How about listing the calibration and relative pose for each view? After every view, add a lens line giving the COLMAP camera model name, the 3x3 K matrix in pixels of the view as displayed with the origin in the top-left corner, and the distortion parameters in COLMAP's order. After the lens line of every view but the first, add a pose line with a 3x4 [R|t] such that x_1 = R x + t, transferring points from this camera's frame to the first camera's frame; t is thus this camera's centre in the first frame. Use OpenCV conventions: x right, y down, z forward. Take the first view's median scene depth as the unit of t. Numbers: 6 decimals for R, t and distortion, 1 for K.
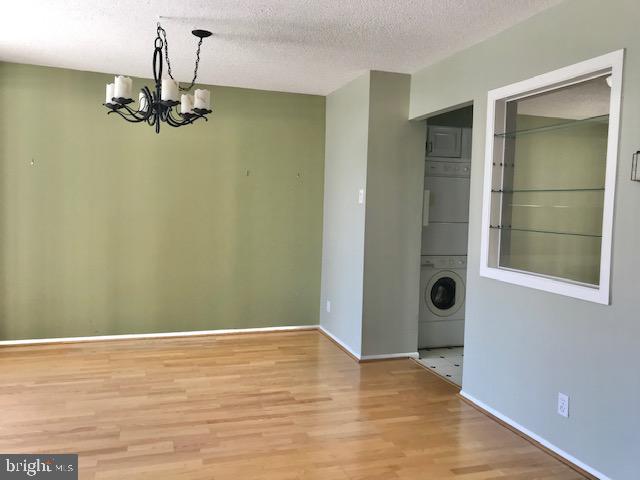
lens RADIAL K [[533.3, 0, 320.8], [0, 533.3, 240.6], [0, 0, 1]] dist [0.025668, -0.038908]
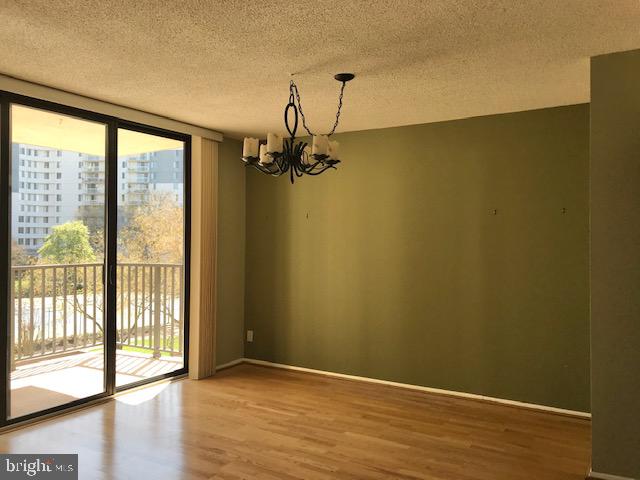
lens RADIAL K [[533.3, 0, 315.5], [0, 533.3, 234.8], [0, 0, 1]] dist [0.025668, -0.038908]
pose [[0.636308, -0.033536, -0.770706, 0.462774], [-0.040992, 0.996173, -0.077190, -0.017343], [0.770345, 0.080709, 0.632498, 0.334075]]
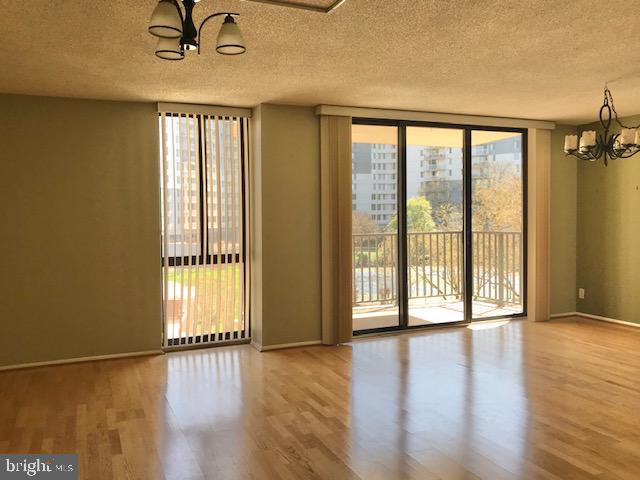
lens RADIAL K [[533.3, 0, 319.3], [0, 533.3, 244.9], [0, 0, 1]] dist [0.025668, -0.038908]
pose [[0.082882, 0.023982, -0.996271, 0.881190], [-0.047483, 0.998670, 0.020089, 0.010376], [0.995427, 0.045641, 0.083911, 0.140604]]
